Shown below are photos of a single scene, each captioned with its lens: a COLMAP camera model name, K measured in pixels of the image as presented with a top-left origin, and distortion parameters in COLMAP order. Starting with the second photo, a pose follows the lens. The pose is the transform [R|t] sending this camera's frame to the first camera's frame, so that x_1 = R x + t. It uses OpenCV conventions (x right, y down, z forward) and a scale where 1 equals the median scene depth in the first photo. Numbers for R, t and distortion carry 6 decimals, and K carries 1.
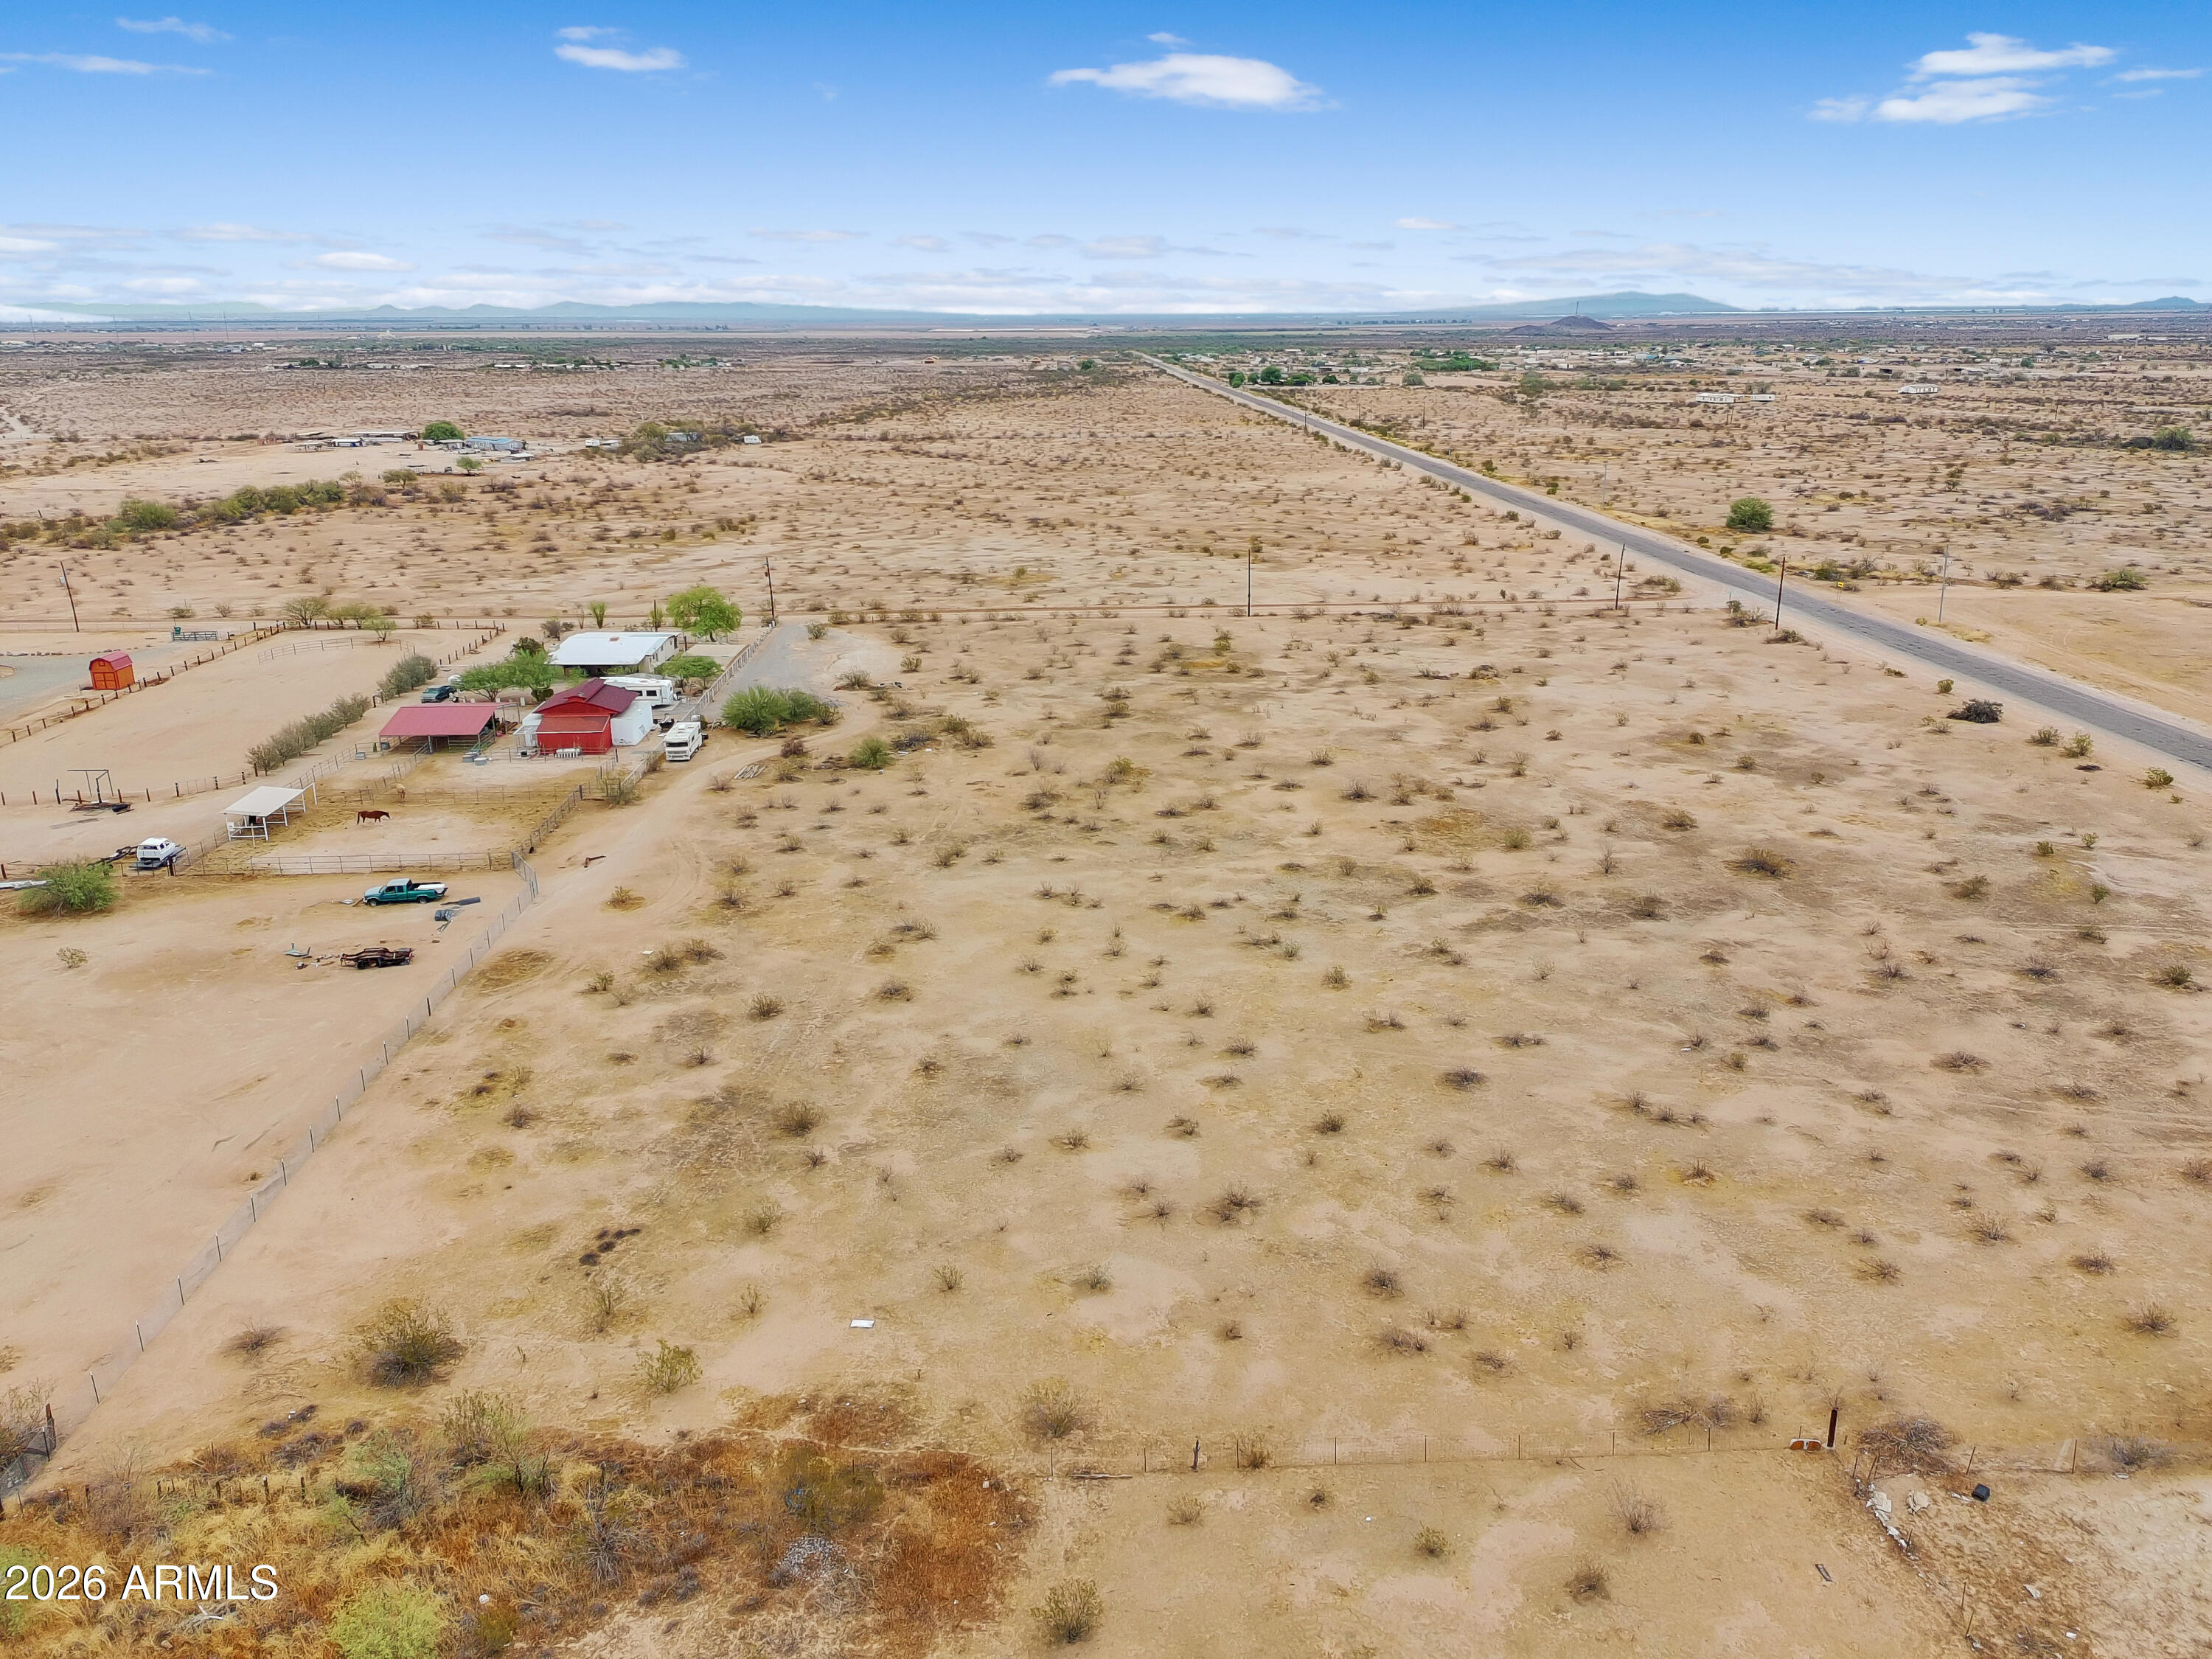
lens RADIAL K [[1634.1, 0, 1115.7], [0, 1634.1, 828.9], [0, 0, 1]] dist [0.071892, -0.081480]
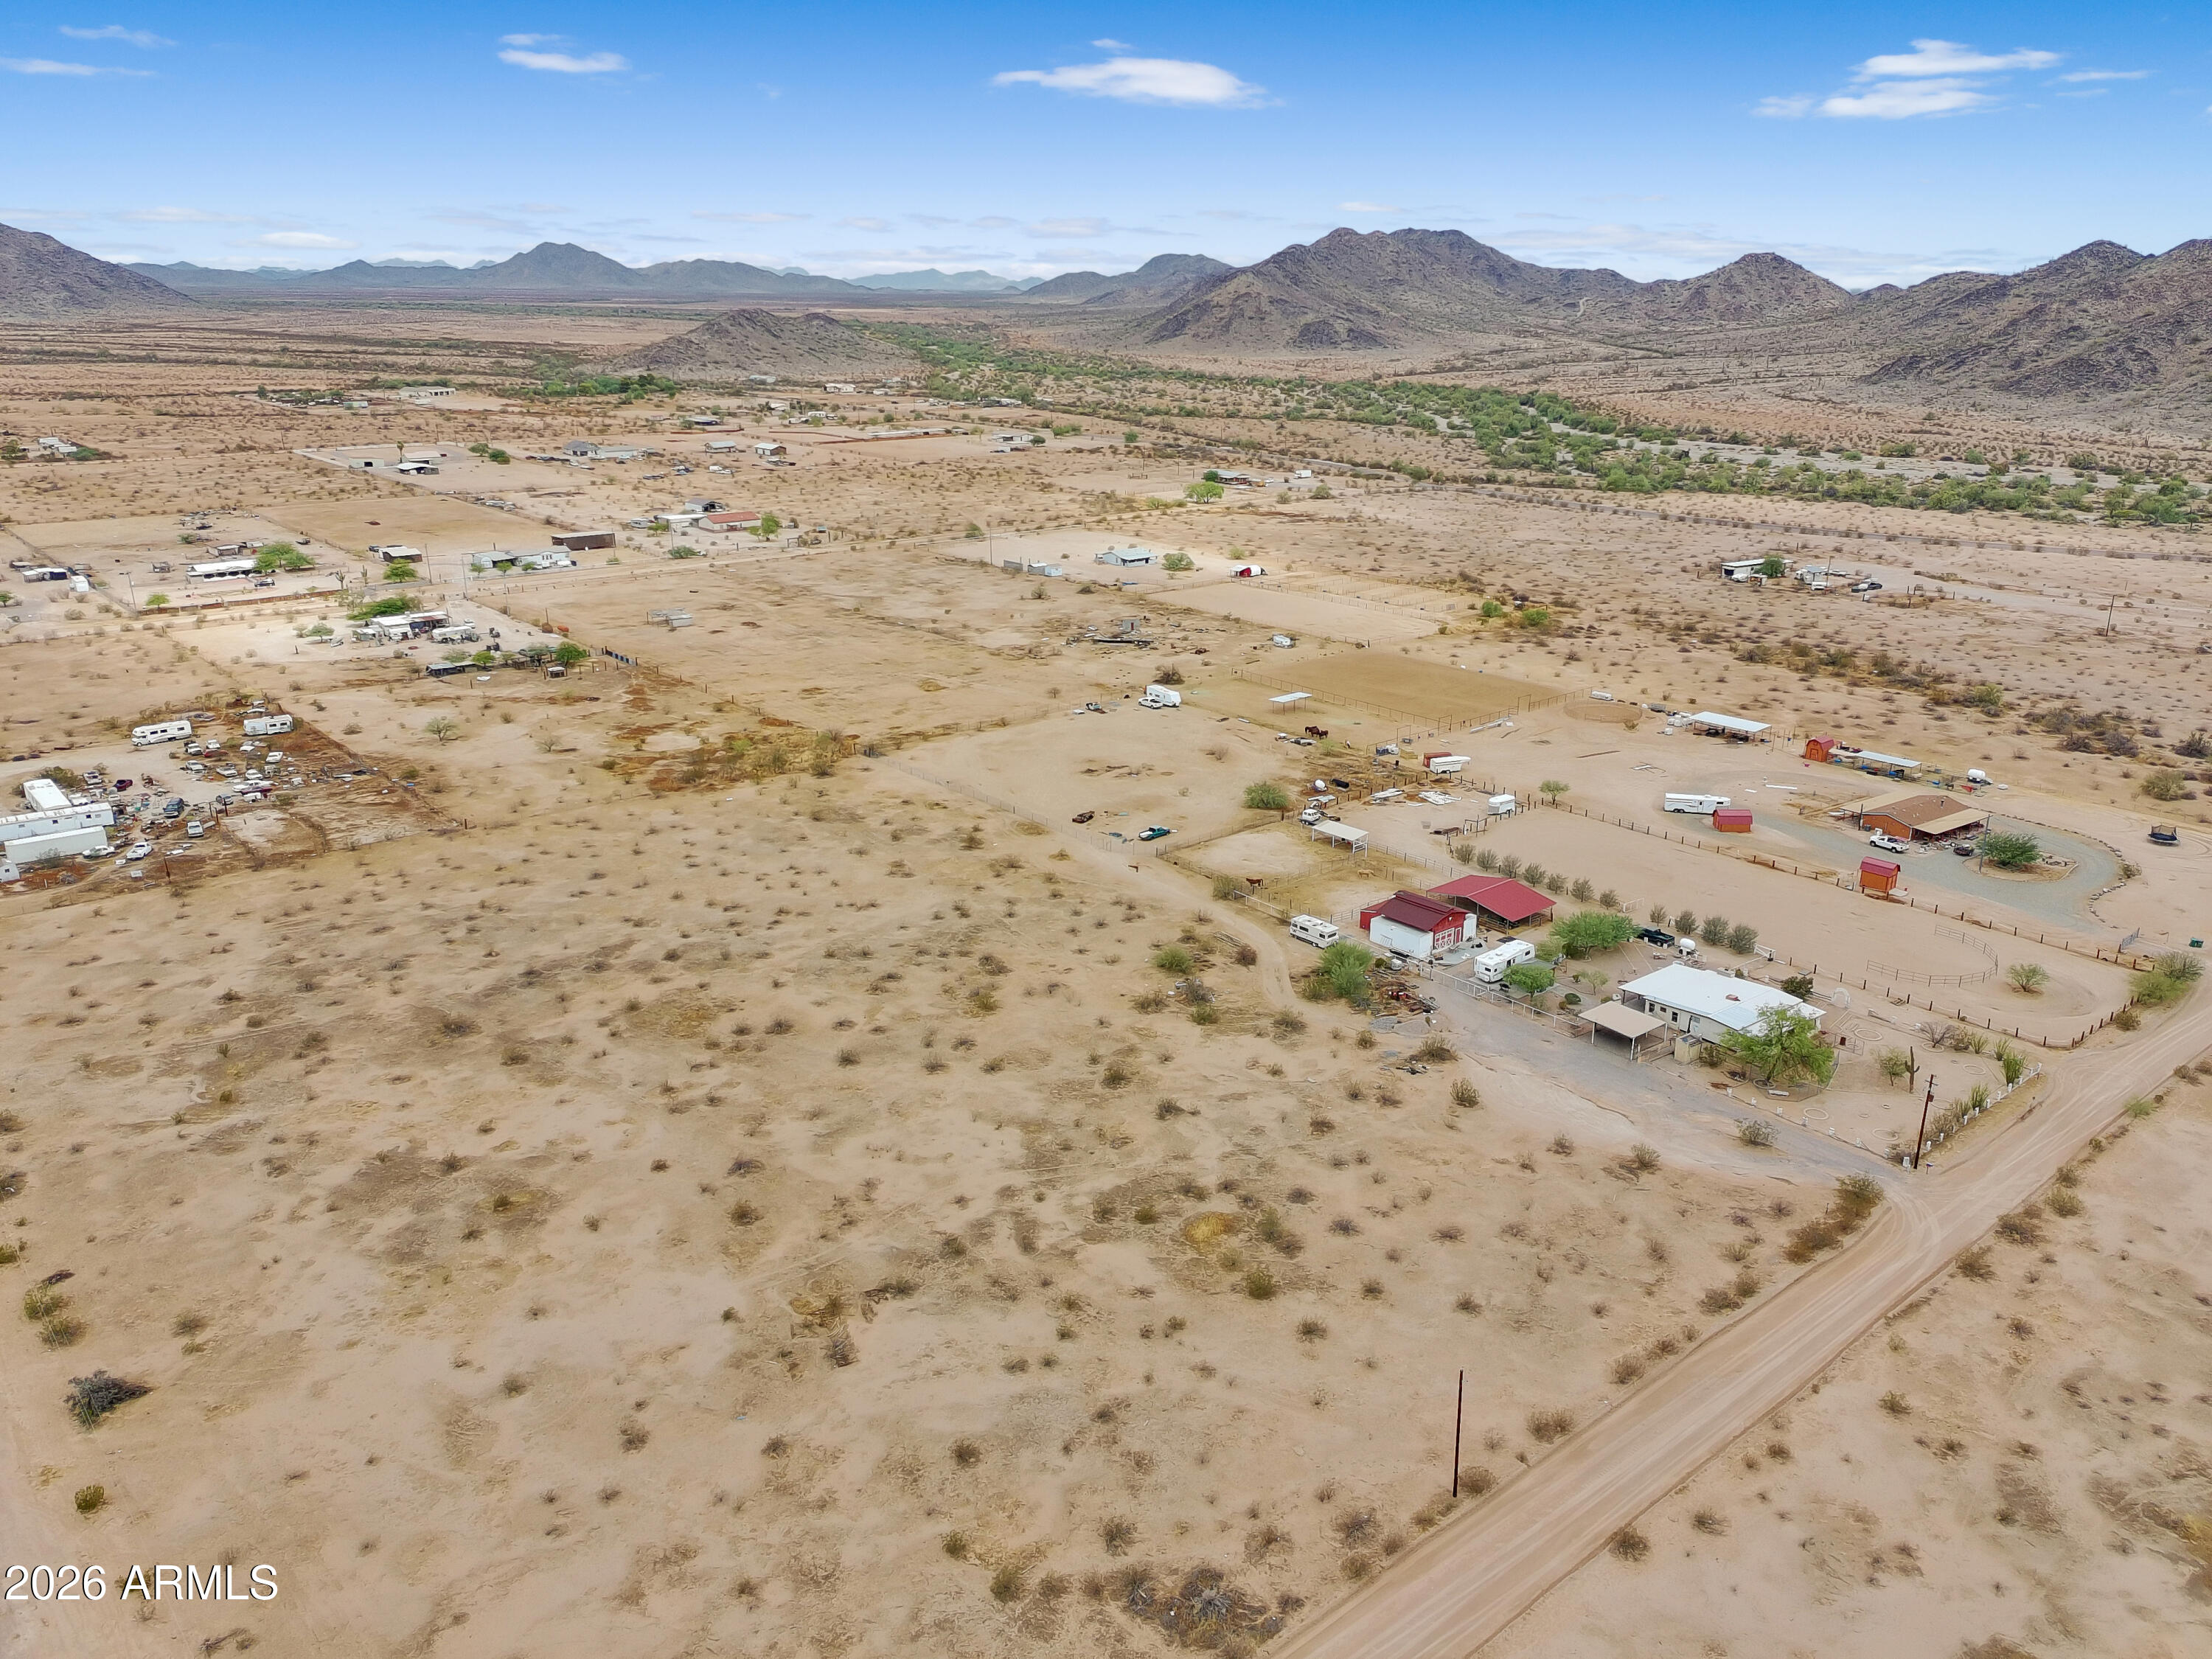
lens RADIAL K [[1635.7, 0, 1113.5], [0, 1635.7, 819.4], [0, 0, 1]] dist [0.066572, -0.064560]
pose [[-0.785658, 0.196228, -0.586716, 0.935044], [-0.185830, 0.829718, 0.526341, -1.227732], [0.590091, 0.522554, -0.615410, 2.651727]]
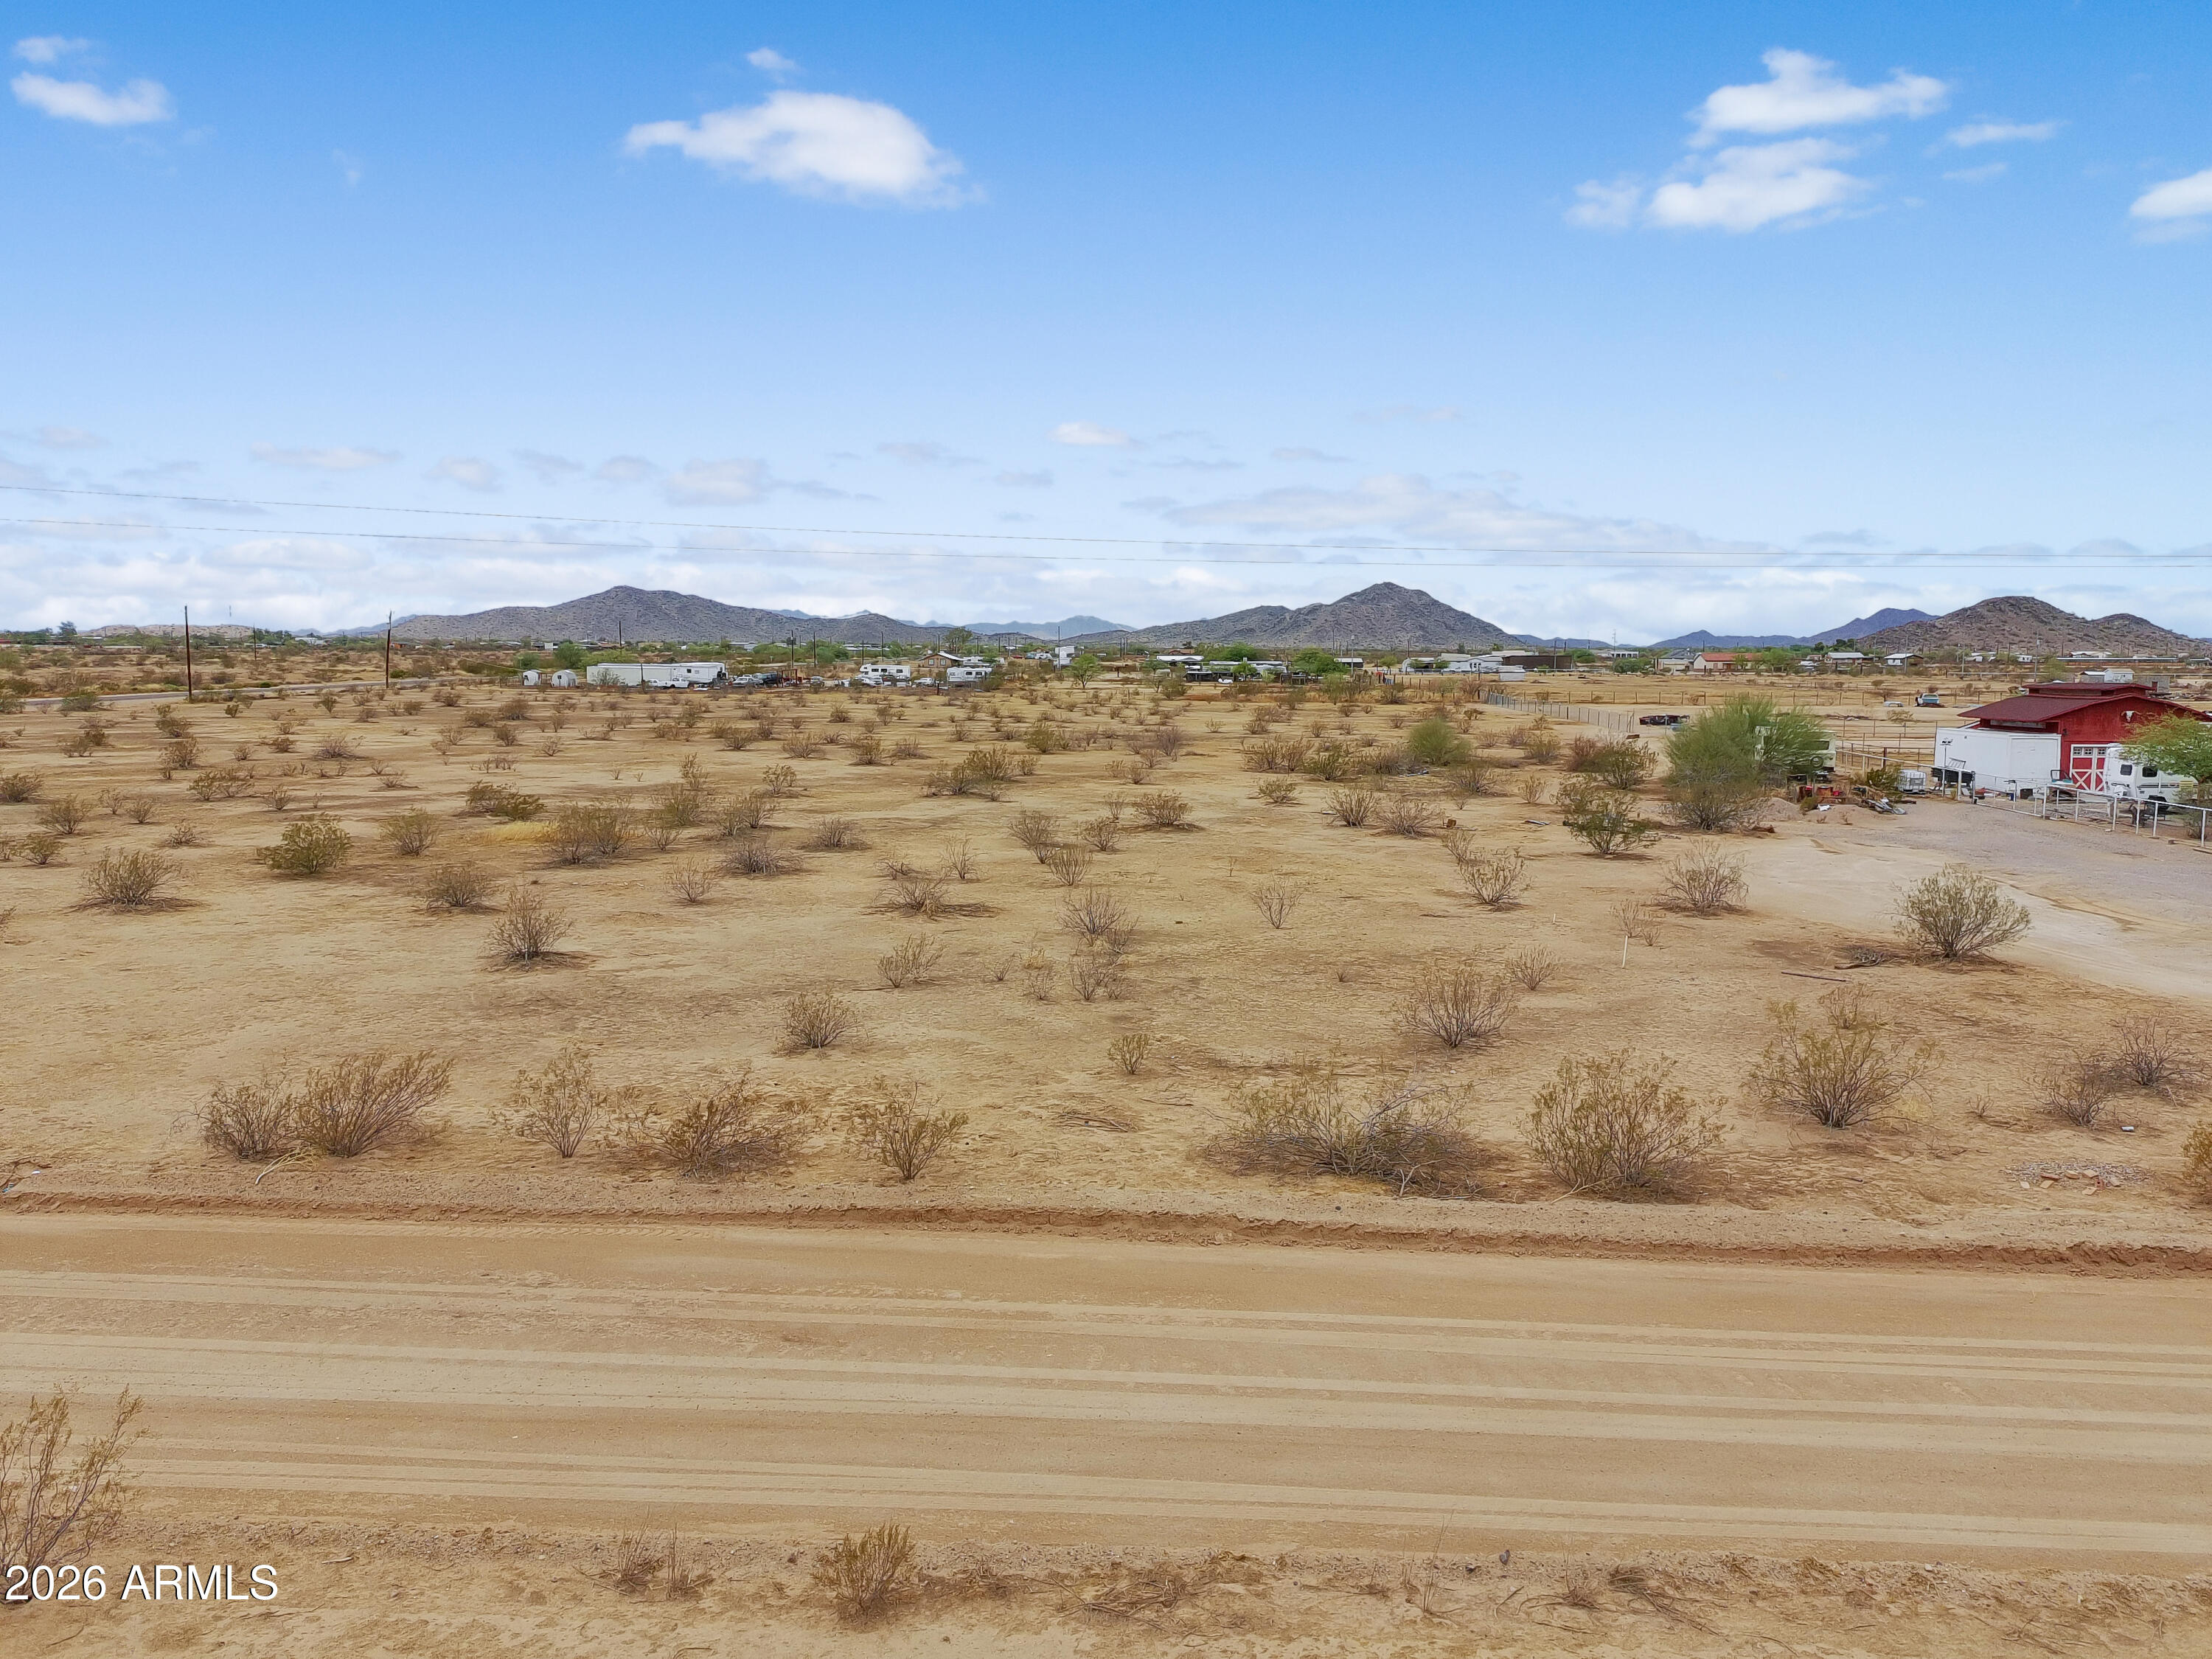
lens RADIAL K [[1634.1, 0, 1115.7], [0, 1634.1, 828.9], [0, 0, 1]] dist [0.071892, -0.081480]
pose [[-0.996093, -0.009542, 0.087790, -0.132120], [0.026694, 0.915099, 0.402344, -0.427511], [-0.084176, 0.403116, -0.911269, 2.507736]]
